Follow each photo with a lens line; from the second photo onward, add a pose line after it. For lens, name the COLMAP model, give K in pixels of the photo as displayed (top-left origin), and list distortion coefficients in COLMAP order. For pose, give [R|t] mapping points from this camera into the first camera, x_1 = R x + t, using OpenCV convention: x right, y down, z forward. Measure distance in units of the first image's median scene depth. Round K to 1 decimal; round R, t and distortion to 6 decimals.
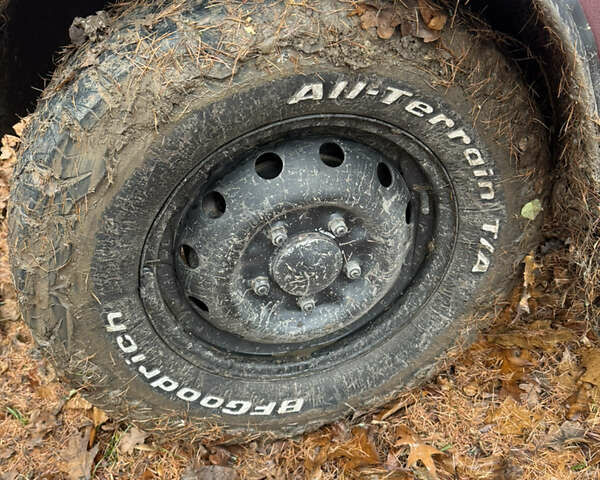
lens RADIAL K [[569.6, 0, 300.0], [0, 569.6, 240.0], [0, 0, 1]] dist [0.120455, -0.175376]
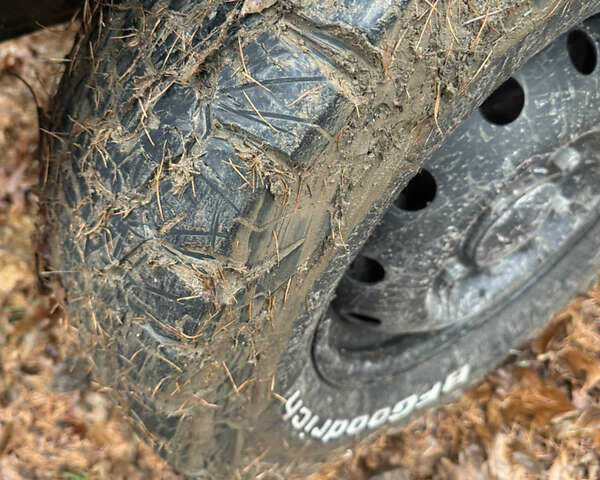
lens RADIAL K [[589.5, 0, 299.8], [0, 589.5, 254.0], [0, 0, 1]] dist [0.099558, -0.238588]
pose [[0.951190, -0.273800, 0.142379, -0.361919], [0.214905, 0.918783, 0.331139, -0.223331], [-0.221481, -0.284378, 0.932778, 0.442841]]
